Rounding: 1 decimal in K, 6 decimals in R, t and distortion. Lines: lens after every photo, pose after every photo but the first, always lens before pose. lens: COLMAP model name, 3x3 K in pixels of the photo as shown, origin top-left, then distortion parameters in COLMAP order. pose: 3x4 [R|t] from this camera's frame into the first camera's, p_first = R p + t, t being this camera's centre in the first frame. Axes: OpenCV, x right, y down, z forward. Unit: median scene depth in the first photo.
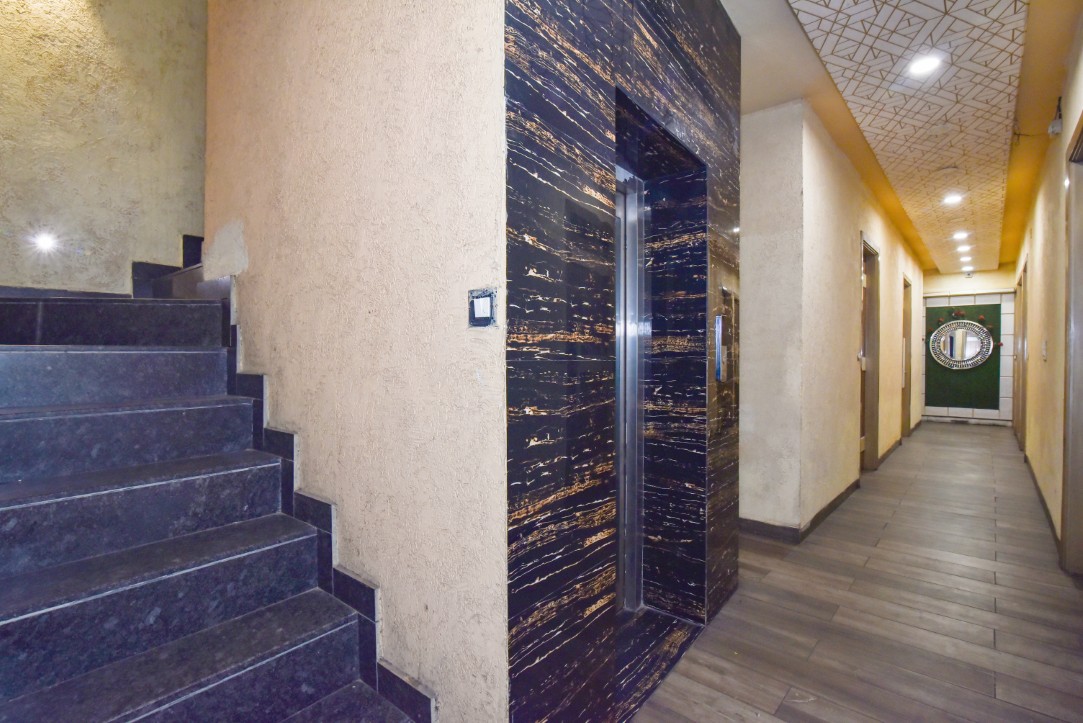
lens RADIAL K [[496.8, 0, 540.5], [0, 496.8, 366.2], [0, 0, 1]] dist [-0.019247, 0.001028]
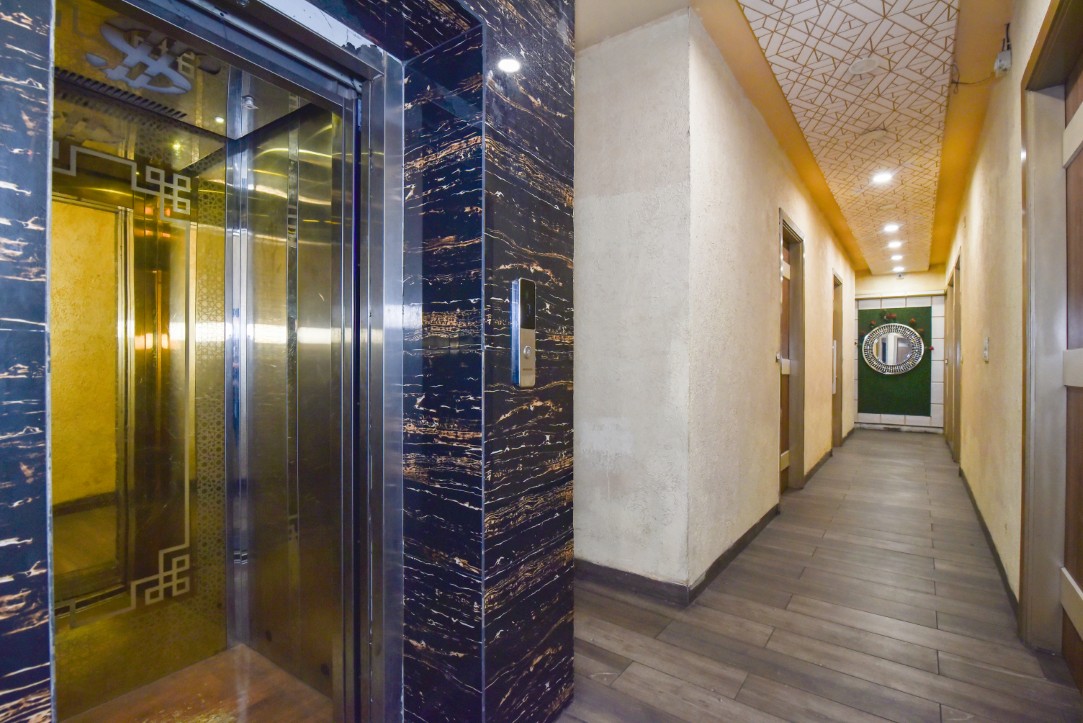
lens RADIAL K [[496.8, 0, 540.5], [0, 496.8, 366.2], [0, 0, 1]] dist [-0.019247, 0.001028]
pose [[0.996208, 0.002879, 0.086956, 0.200243], [-0.001825, 0.999924, -0.012188, 0.007651], [-0.086985, 0.011983, 0.996138, 0.231412]]
